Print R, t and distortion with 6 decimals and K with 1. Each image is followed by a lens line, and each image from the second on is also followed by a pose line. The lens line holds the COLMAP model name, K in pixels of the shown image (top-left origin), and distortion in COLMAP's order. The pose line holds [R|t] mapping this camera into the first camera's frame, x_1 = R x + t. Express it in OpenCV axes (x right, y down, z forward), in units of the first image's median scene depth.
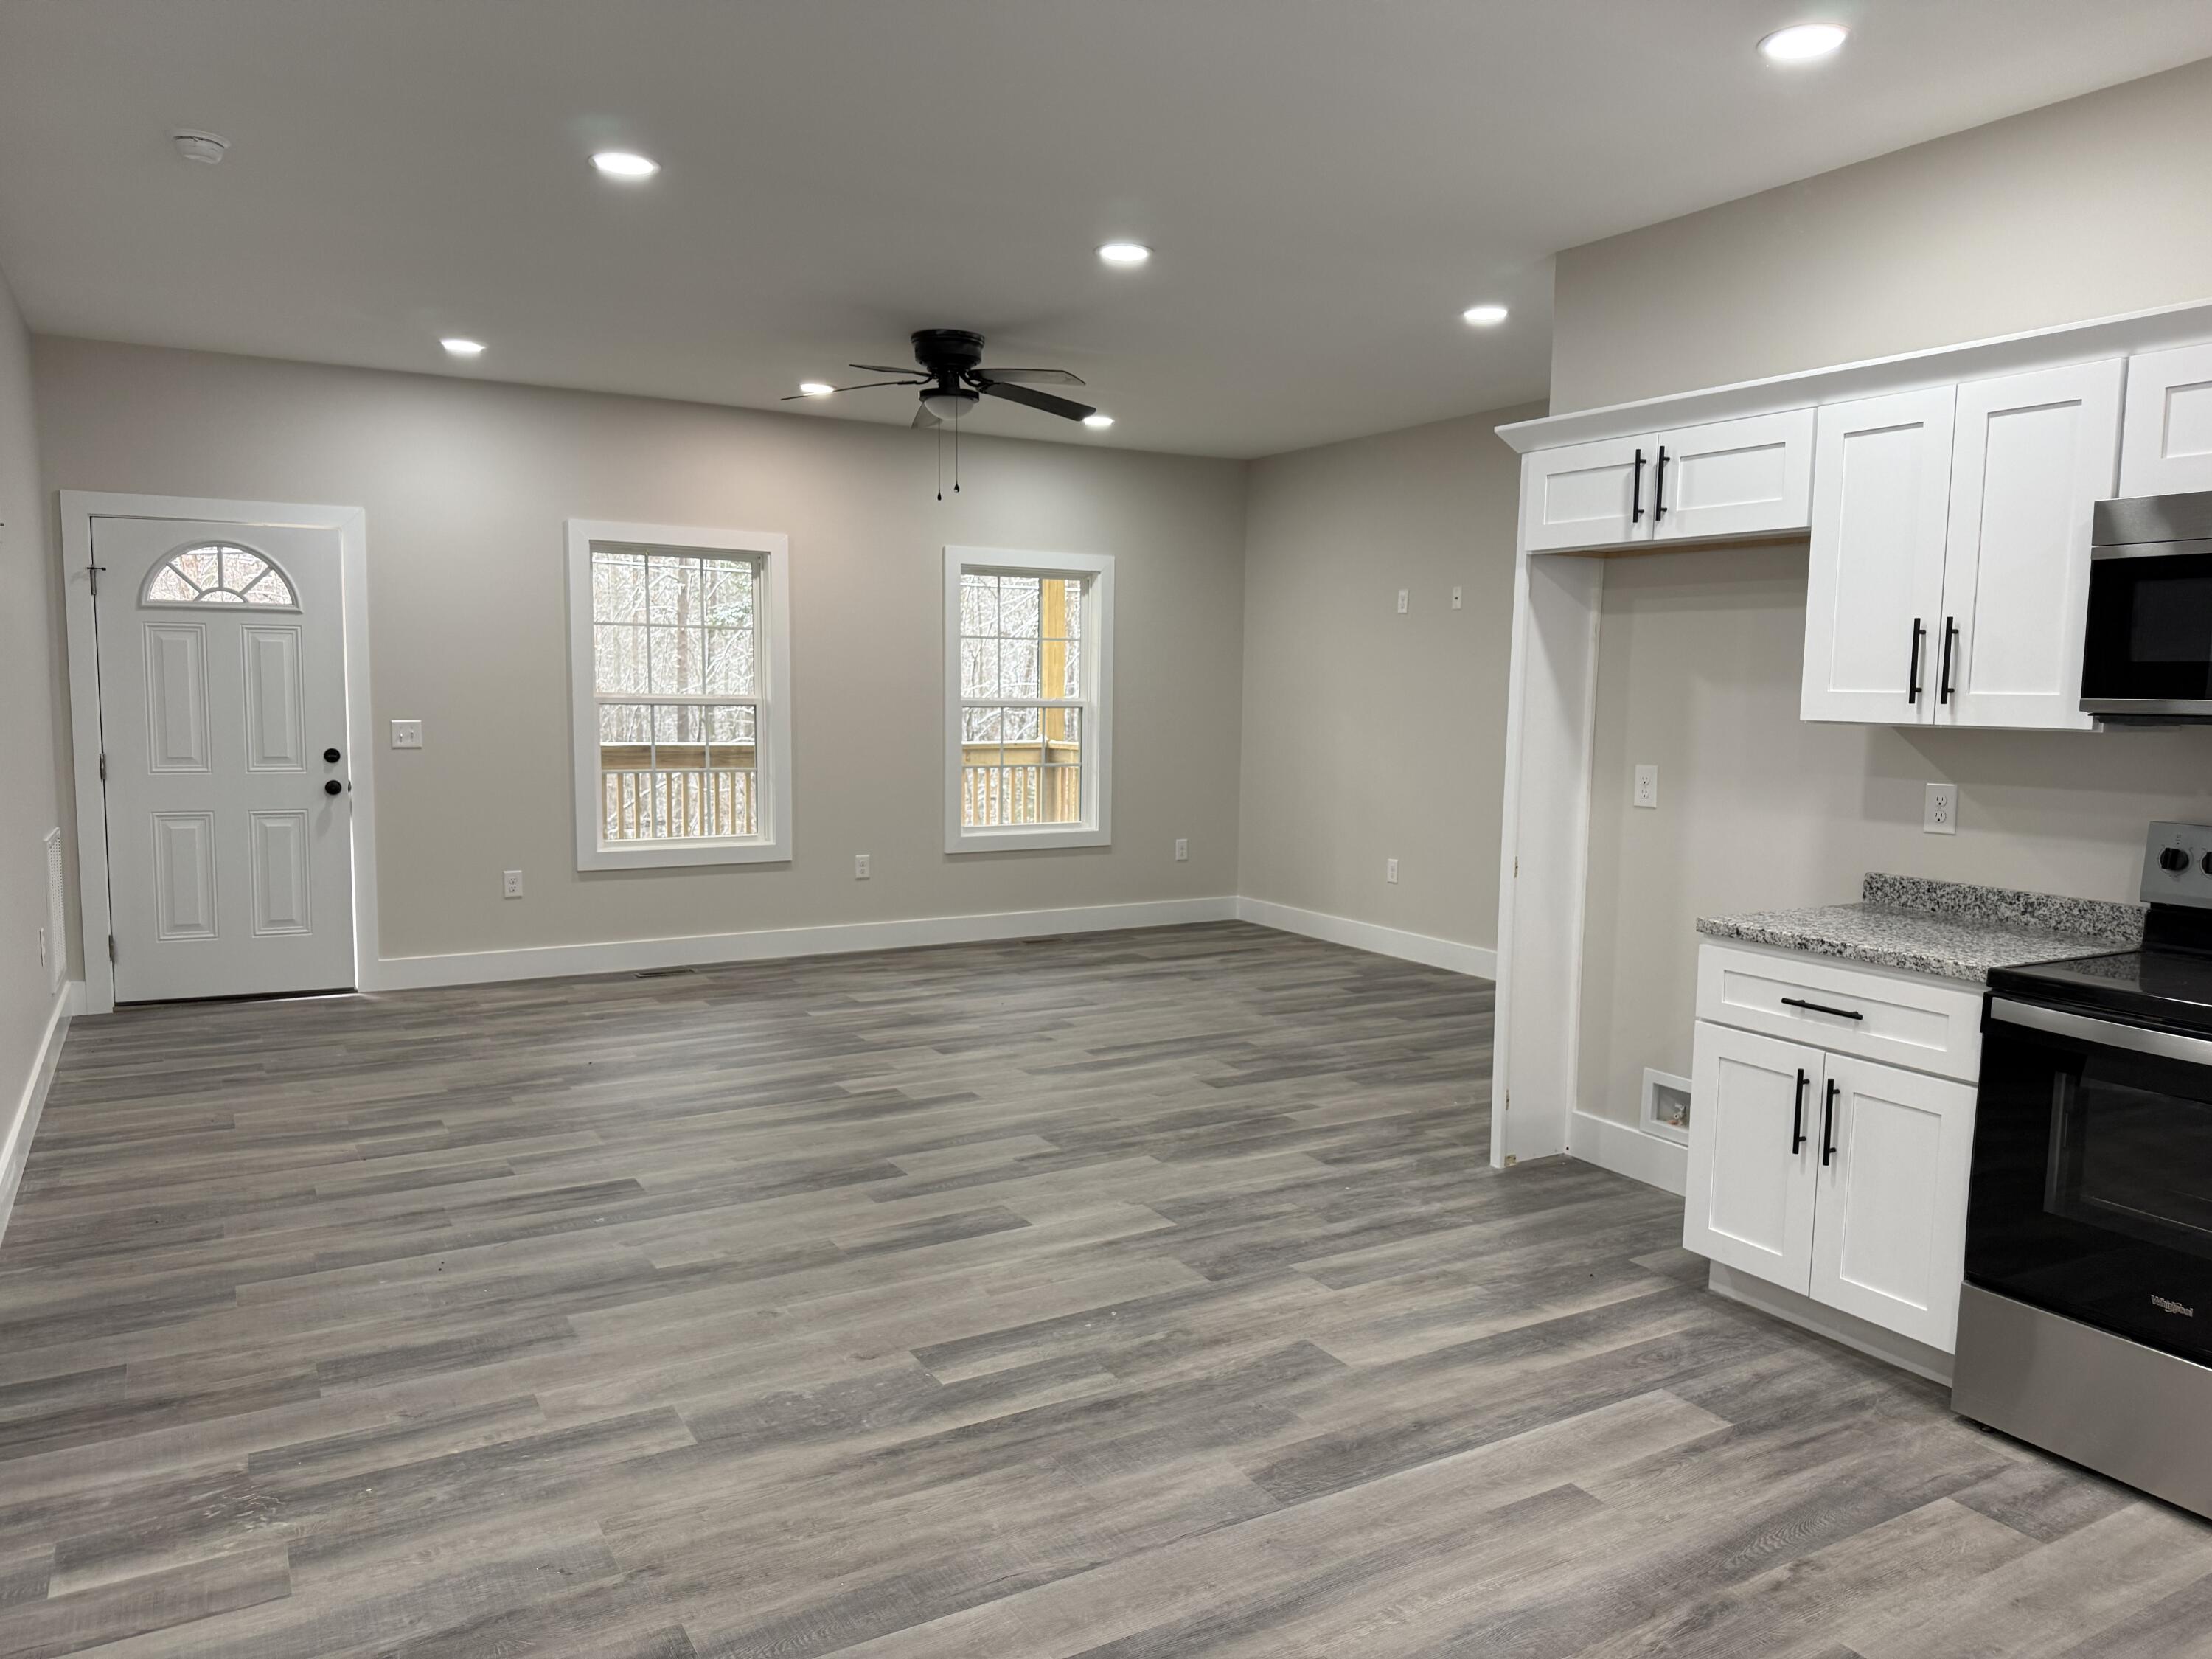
lens RADIAL K [[1554.7, 0, 1114.1], [0, 1554.7, 823.2], [0, 0, 1]] dist [0.039890, -0.051157]
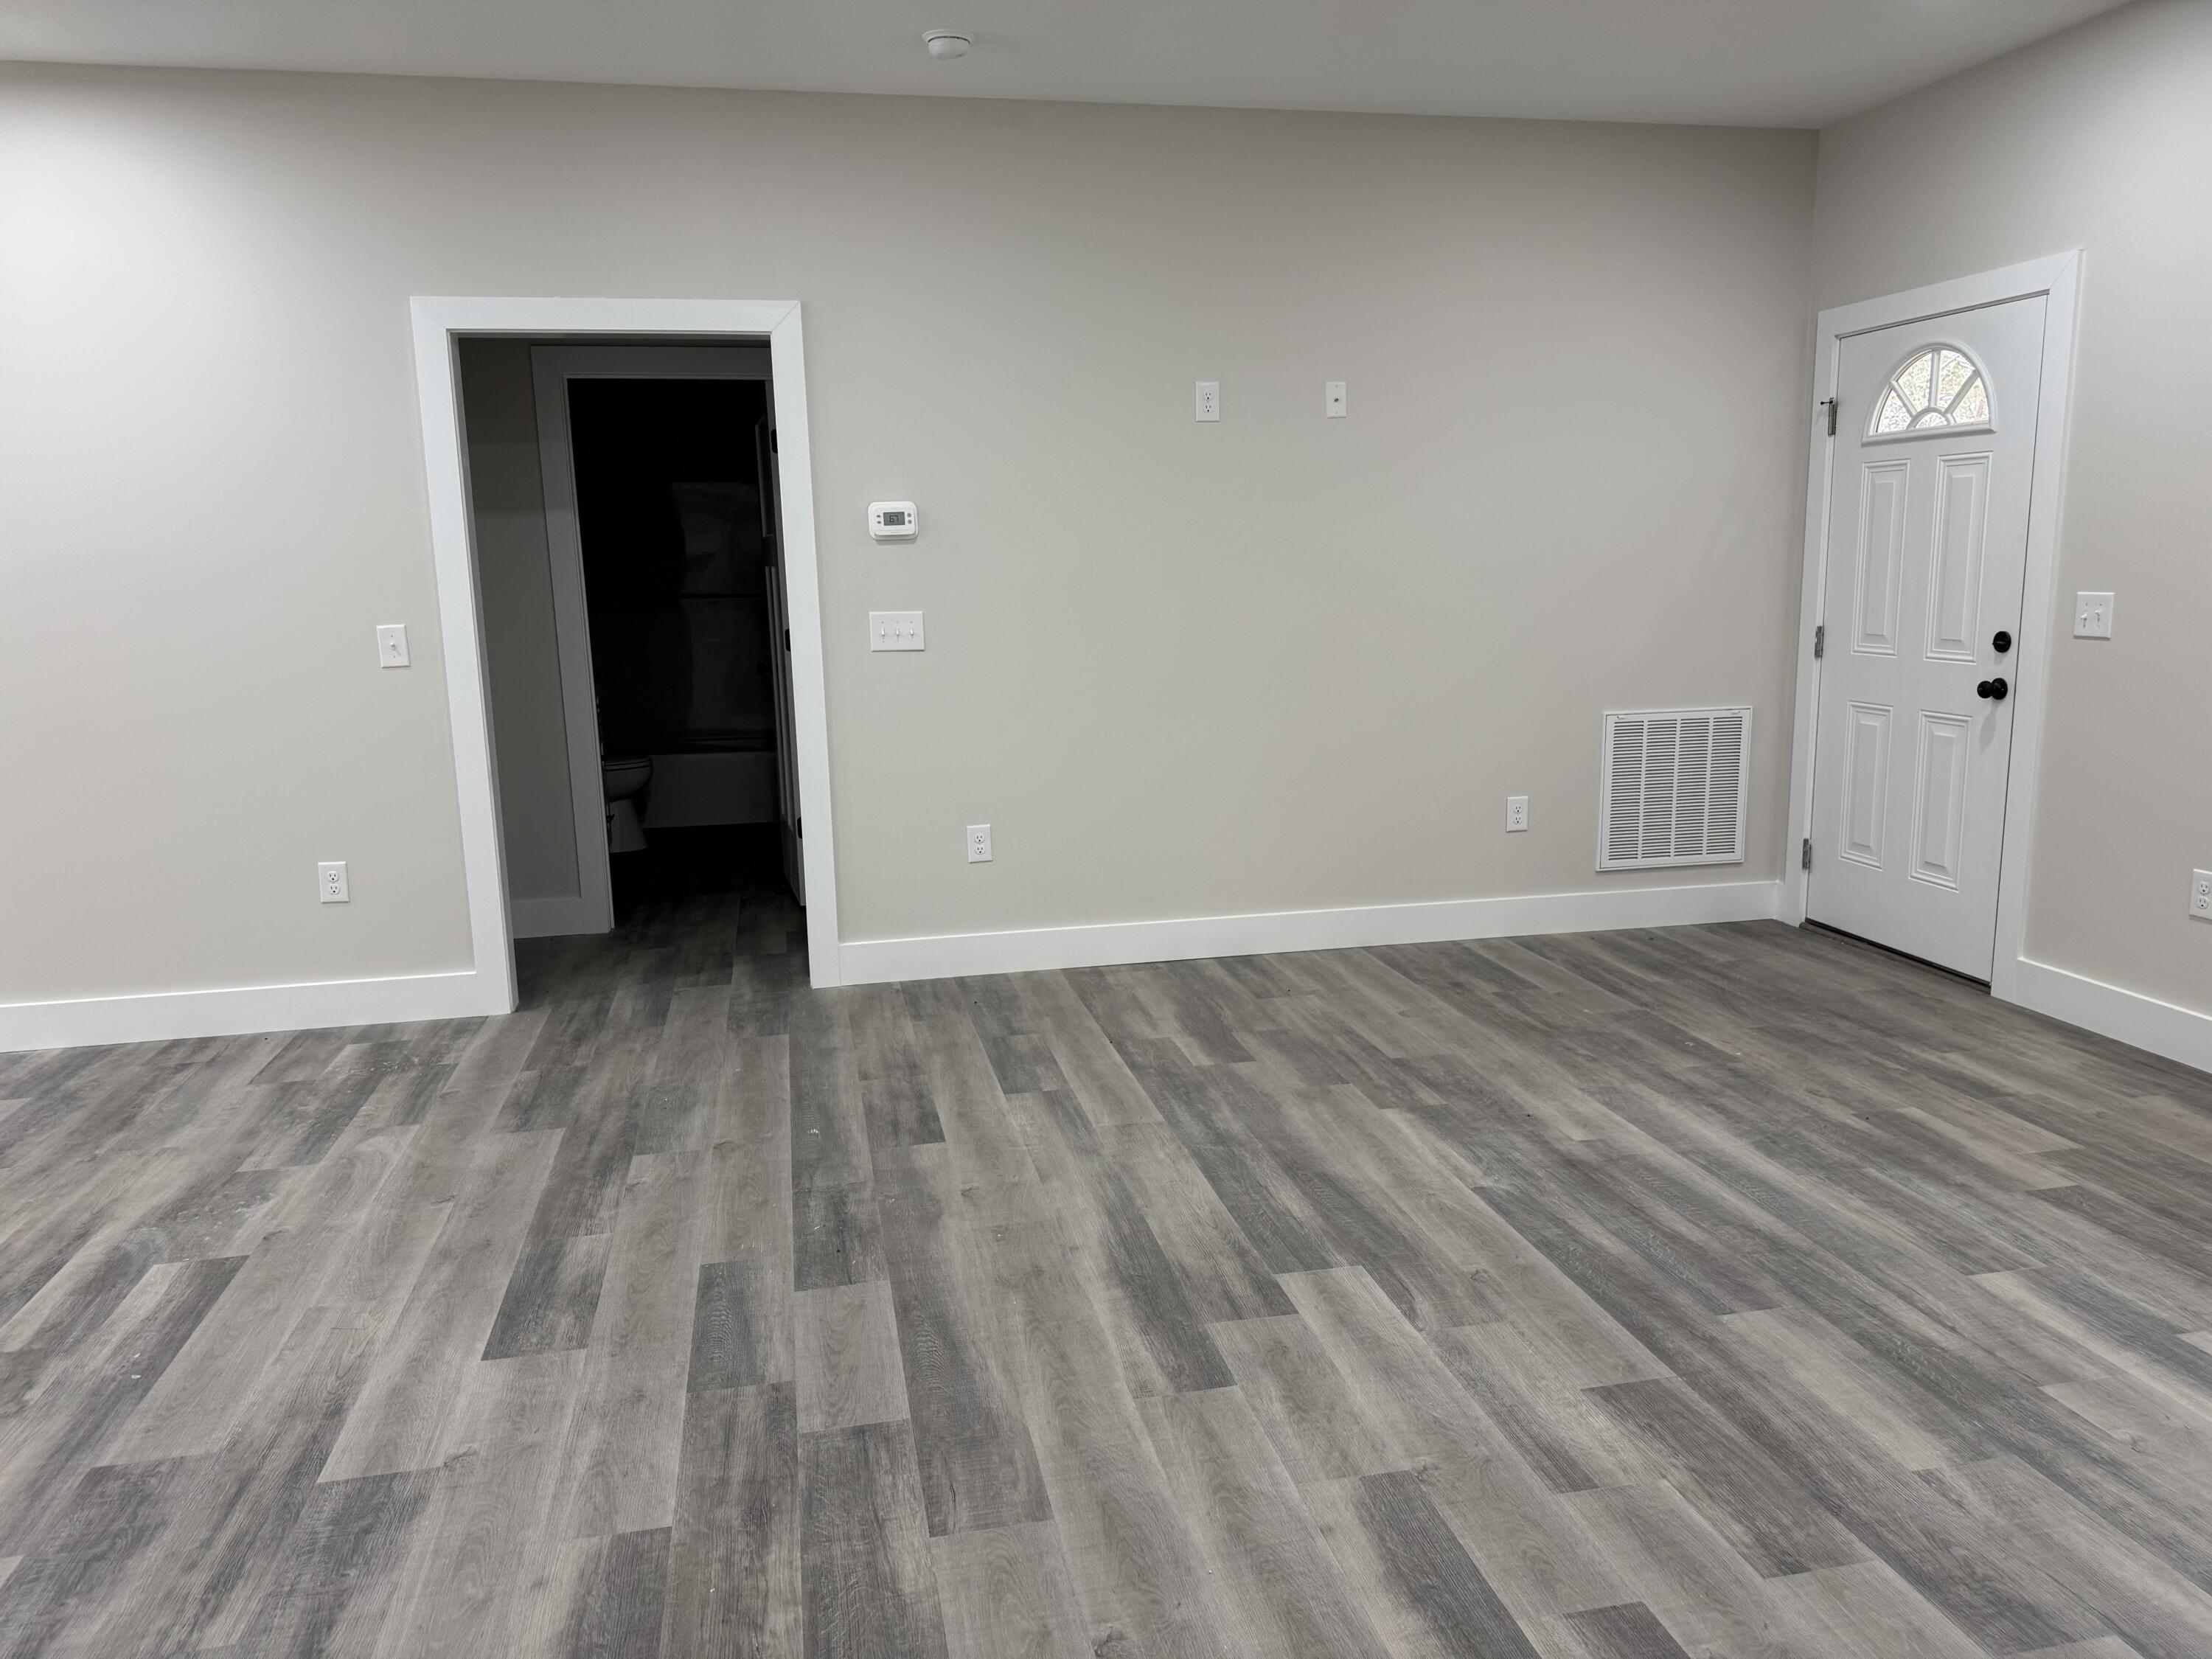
lens RADIAL K [[1554.7, 0, 1117.4], [0, 1554.7, 842.5], [0, 0, 1]] dist [0.039890, -0.051157]
pose [[-0.317119, 0.164039, -0.934091, 0.422174], [-0.069985, 0.978195, 0.195544, -0.101473], [0.945800, 0.127383, -0.298724, 1.338999]]
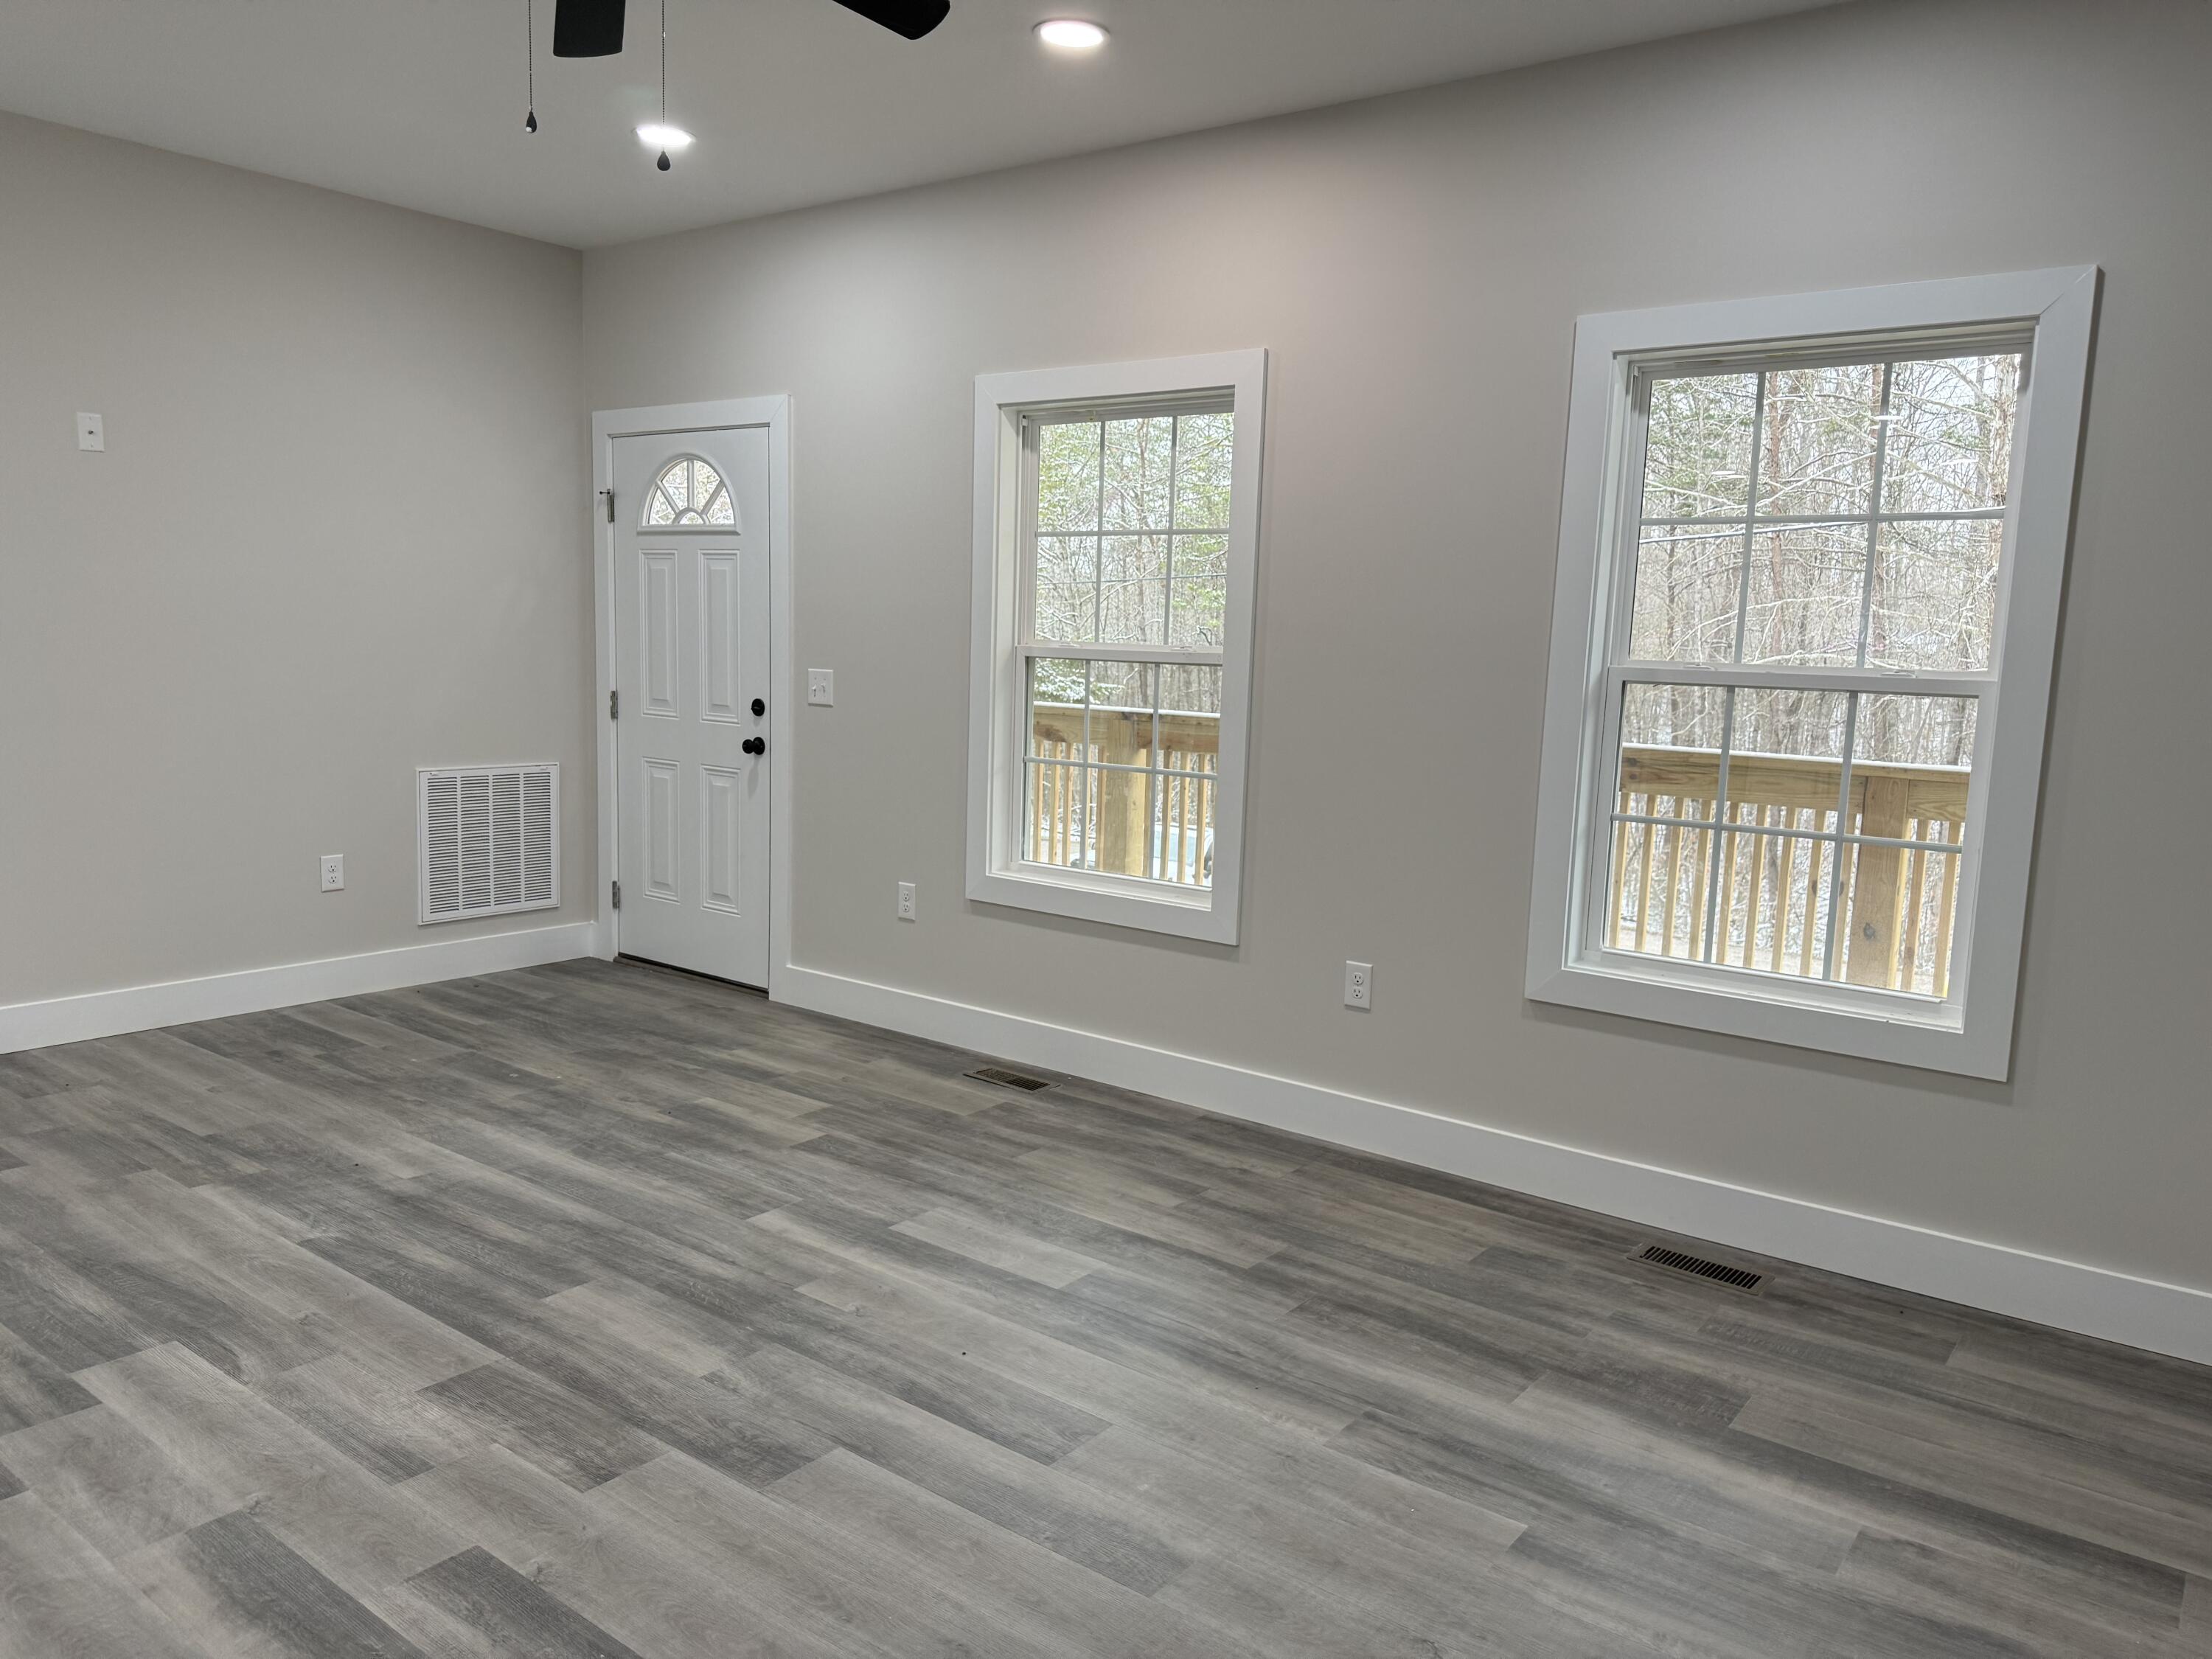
lens RADIAL K [[1554.7, 0, 1097.9], [0, 1554.7, 825.6], [0, 0, 1]] dist [0.039890, -0.051157]
pose [[0.370428, 0.114764, -0.921744, 0.508762], [-0.108349, 0.990902, 0.079832, -0.104061], [0.922520, 0.070298, 0.379493, 1.352526]]
